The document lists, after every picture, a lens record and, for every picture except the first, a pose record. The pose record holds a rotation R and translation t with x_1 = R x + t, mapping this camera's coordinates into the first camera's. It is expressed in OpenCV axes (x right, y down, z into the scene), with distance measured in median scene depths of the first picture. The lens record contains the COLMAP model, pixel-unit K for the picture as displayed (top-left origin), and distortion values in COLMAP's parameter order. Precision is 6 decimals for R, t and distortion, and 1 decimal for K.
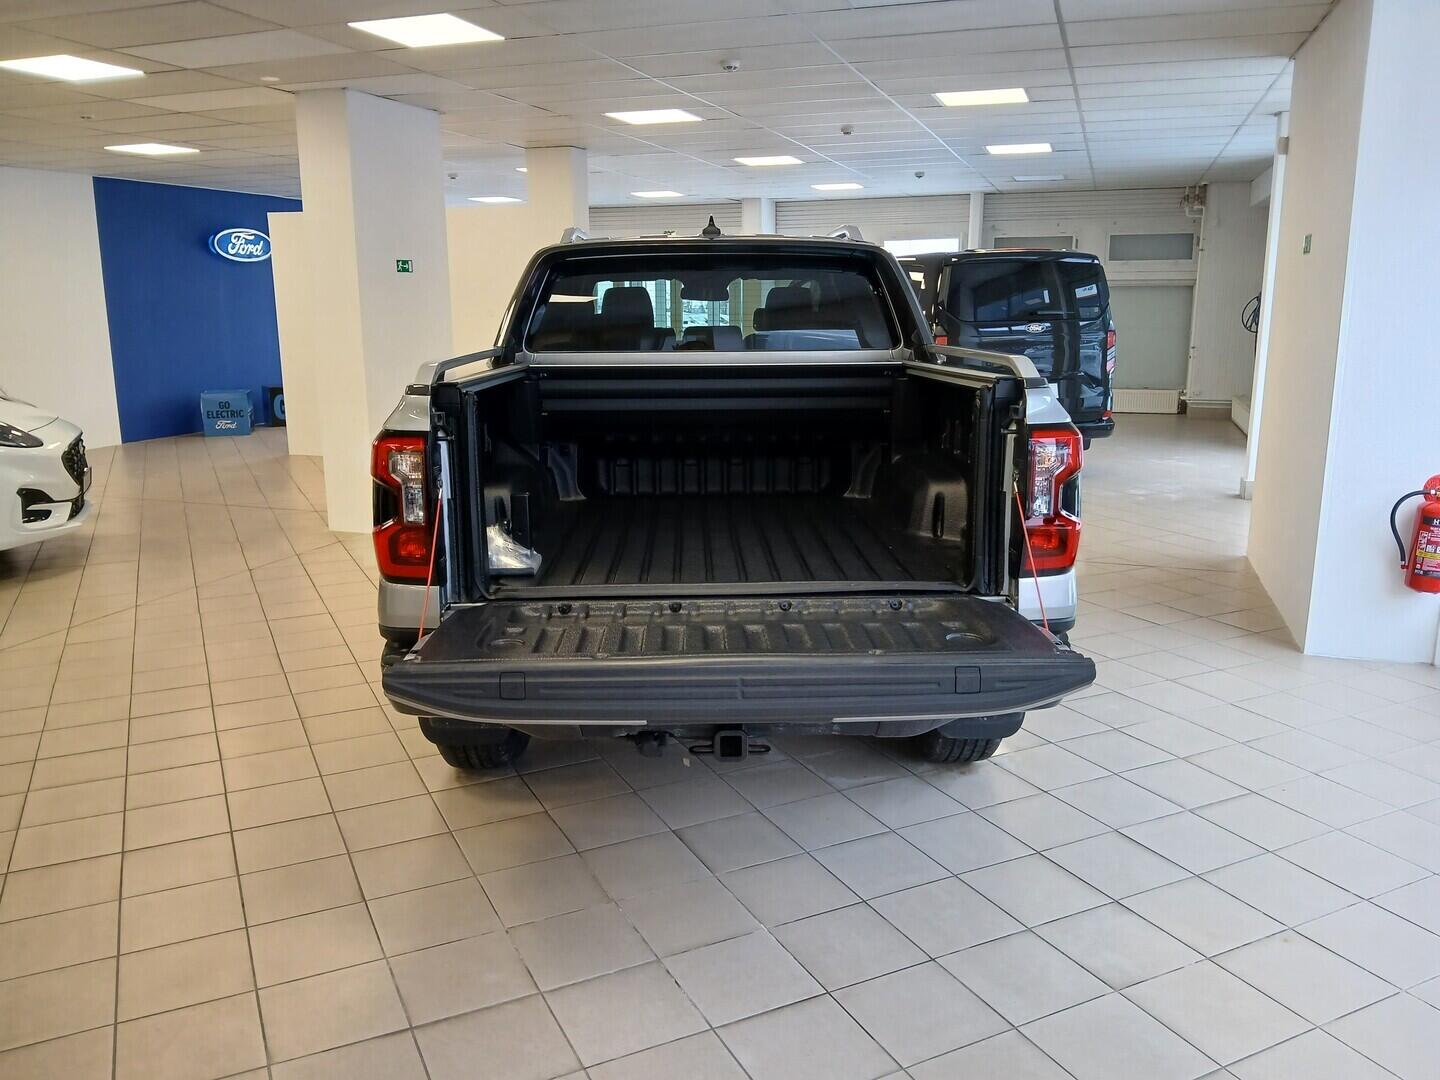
lens RADIAL K [[1141.5, 0, 720.0], [0, 1141.5, 540.0], [0, 0, 1]] dist [0.002976, -0.046892]
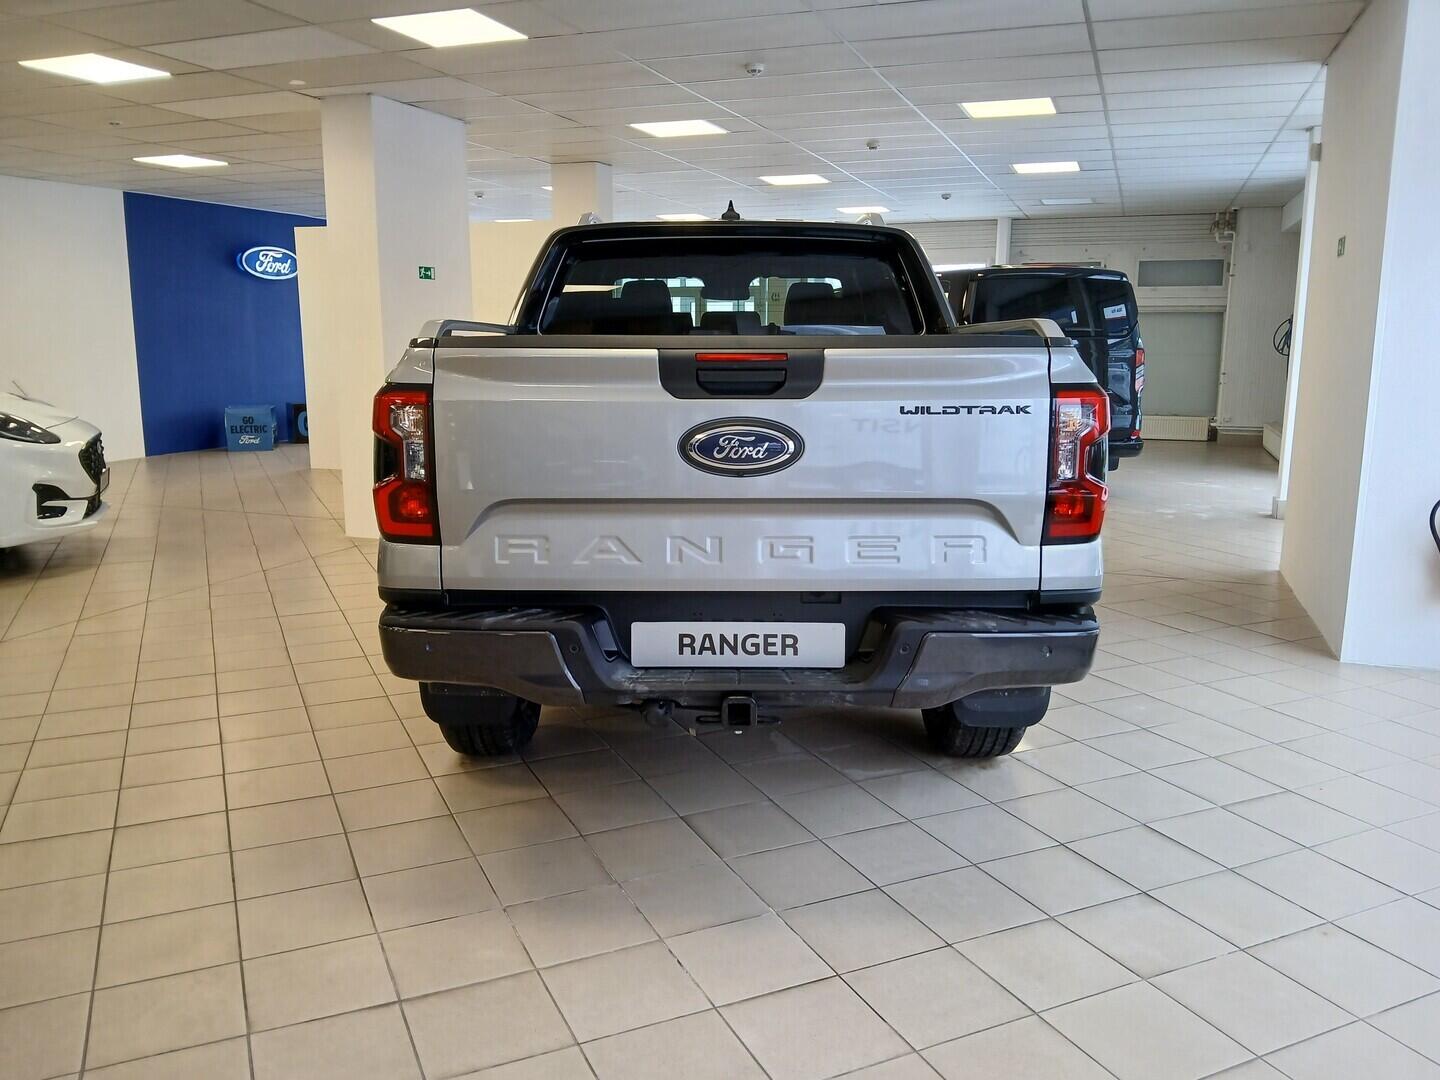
lens RADIAL K [[1143.1, 0, 720.9], [0, 1143.1, 544.0], [0, 0, 1]] dist [0.006294, -0.049019]
pose [[0.999708, 0.011552, -0.021235, 0.008185], [-0.012205, 0.999448, -0.030906, 0.042314], [0.020866, 0.031157, 0.999297, 0.022469]]
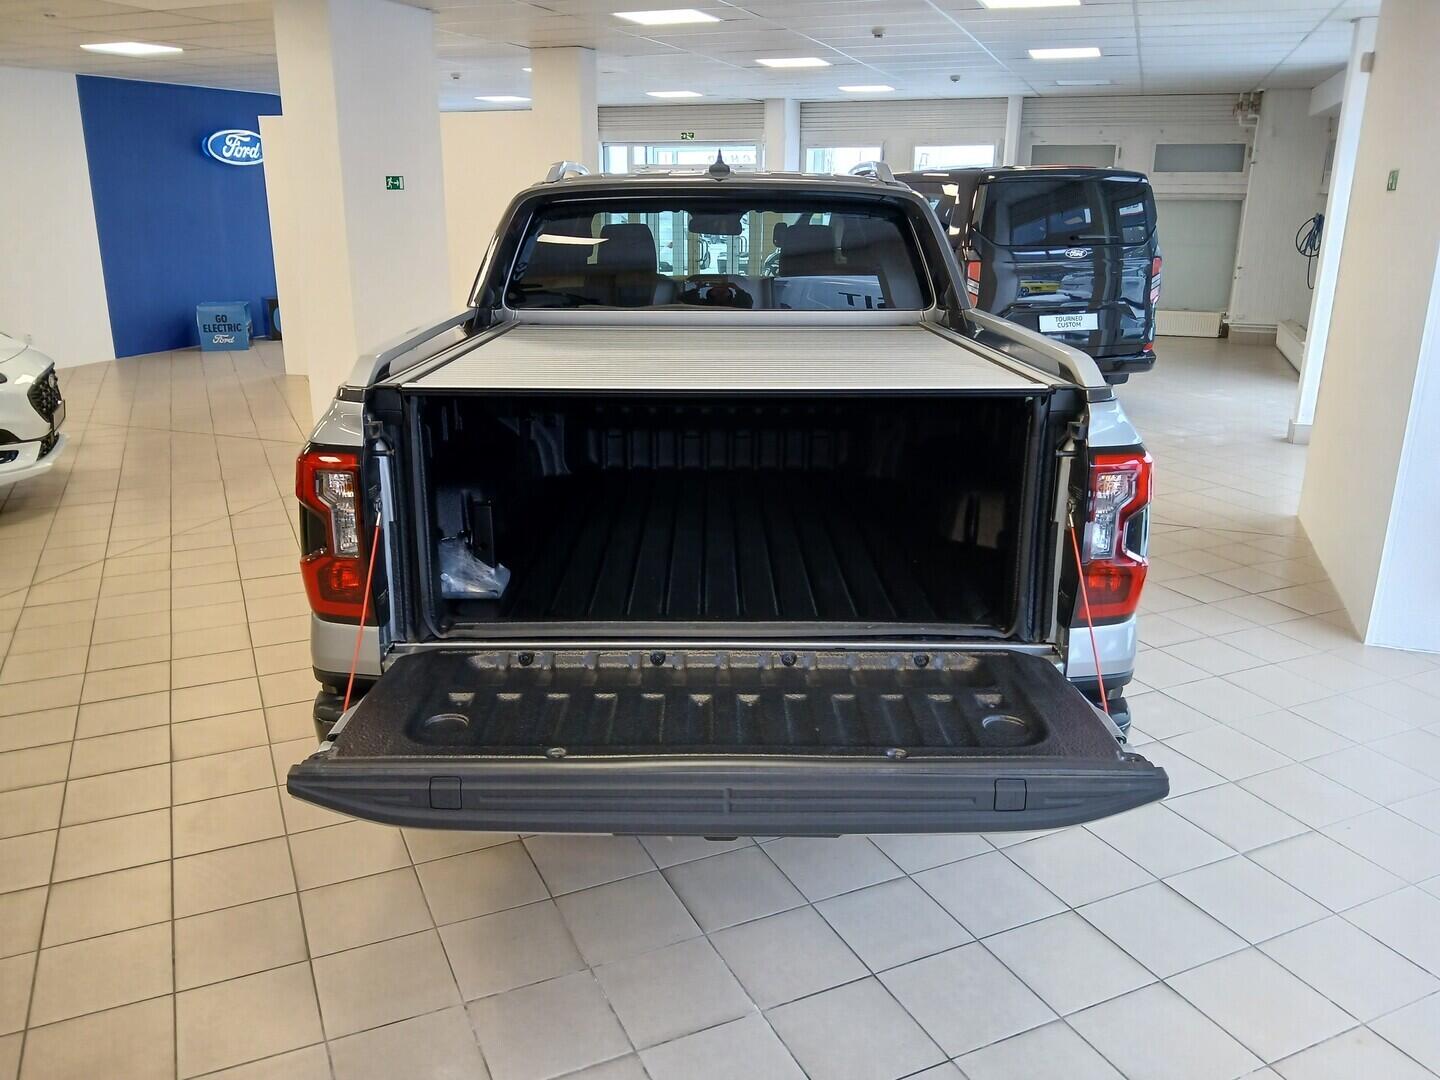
lens RADIAL K [[1137.2, 0, 713.6], [0, 1137.2, 536.8], [0, 0, 1]] dist [-0.021695, -0.004278]
pose [[0.999611, 0.017592, -0.021628, 0.011609], [-0.015628, 0.996011, 0.087854, -0.065785], [0.023088, -0.087482, 0.995898, 0.111388]]
